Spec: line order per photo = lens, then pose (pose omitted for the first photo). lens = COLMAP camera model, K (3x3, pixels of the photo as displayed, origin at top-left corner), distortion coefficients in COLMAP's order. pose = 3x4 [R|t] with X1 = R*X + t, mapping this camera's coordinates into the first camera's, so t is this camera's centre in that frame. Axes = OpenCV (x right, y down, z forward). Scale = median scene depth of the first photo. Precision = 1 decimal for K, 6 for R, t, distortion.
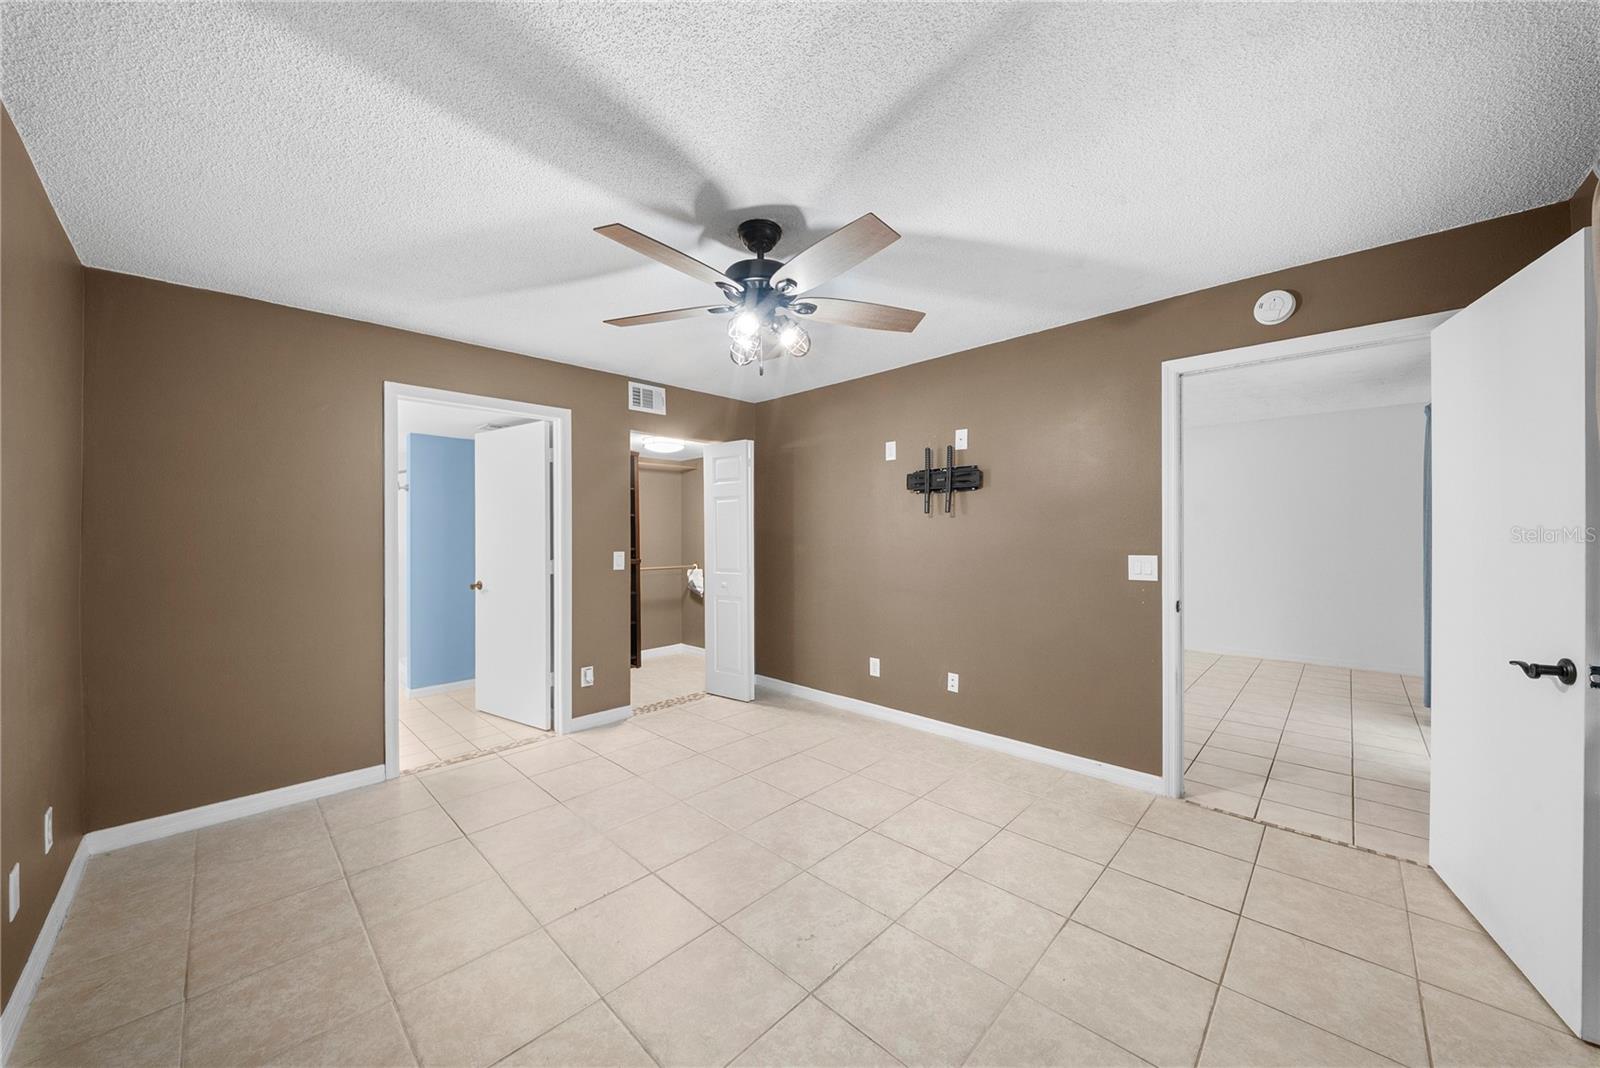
lens RADIAL K [[562.8, 0, 801.2], [0, 562.8, 536.0], [0, 0, 1]] dist [0.002860, -0.000105]
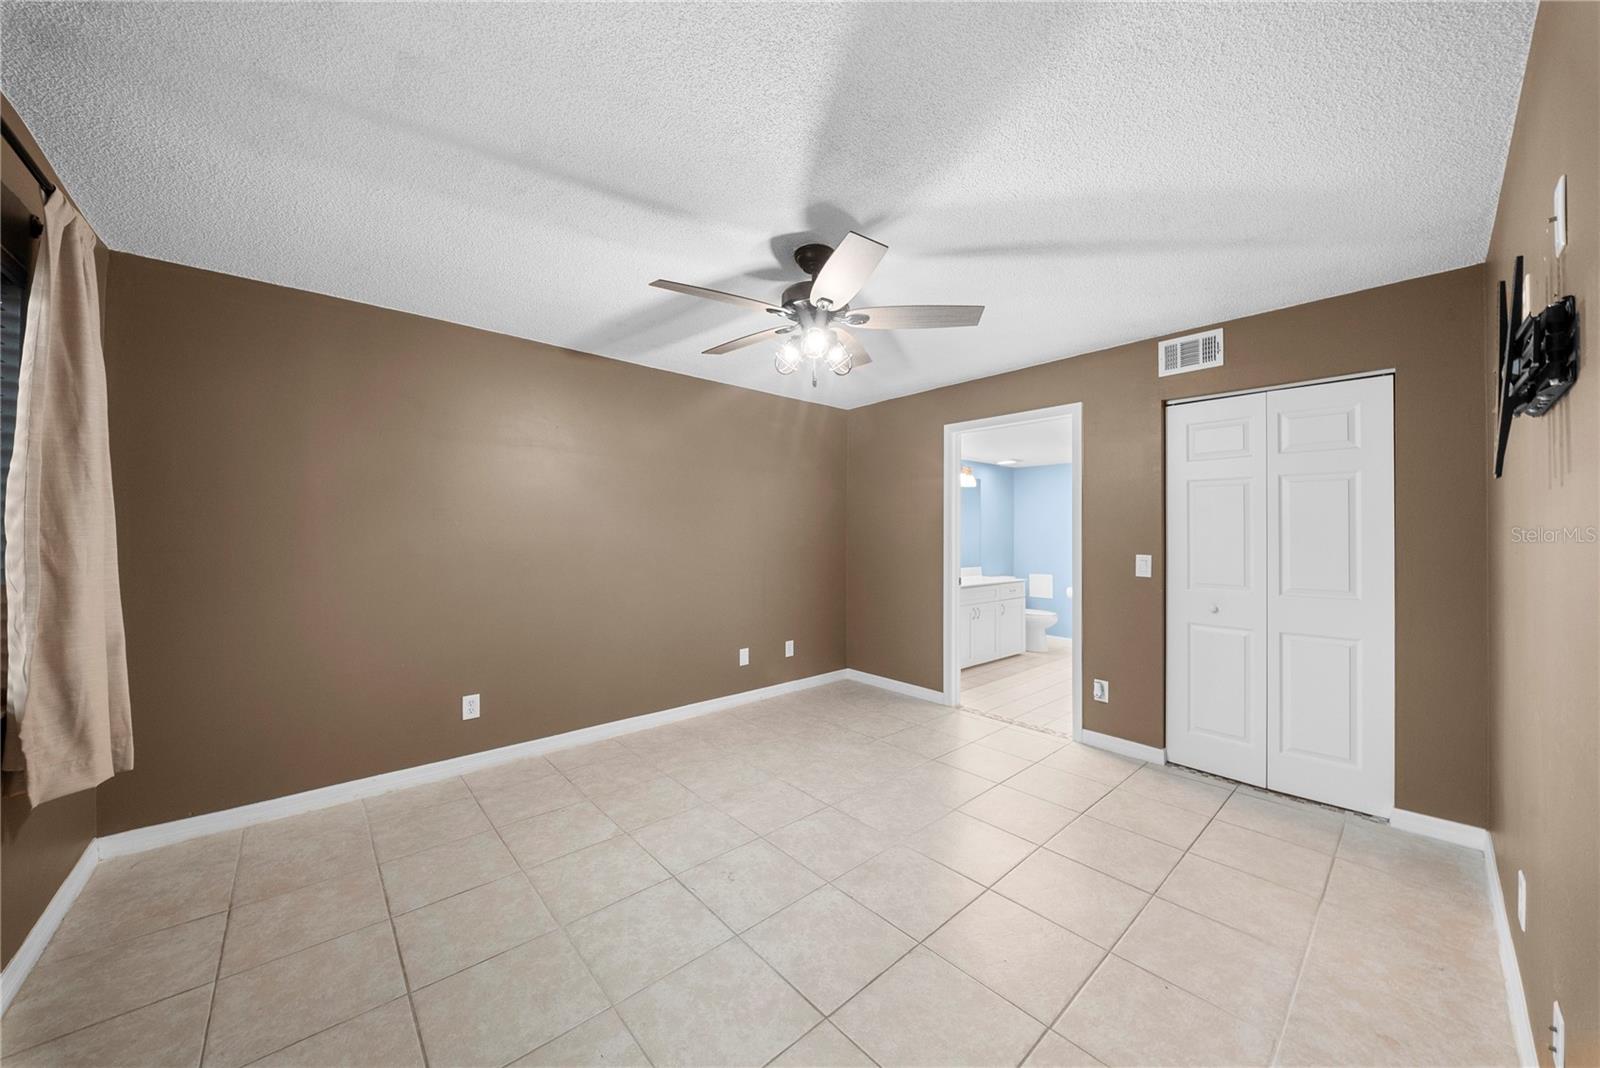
lens RADIAL K [[562.8, 0, 801.4], [0, 562.8, 528.3], [0, 0, 1]] dist [0.002860, -0.000105]
pose [[-0.073971, -0.002634, -0.997257, 0.713963], [-0.005716, 0.999981, -0.002218, -0.007995], [0.997244, 0.005536, -0.073984, 0.748036]]
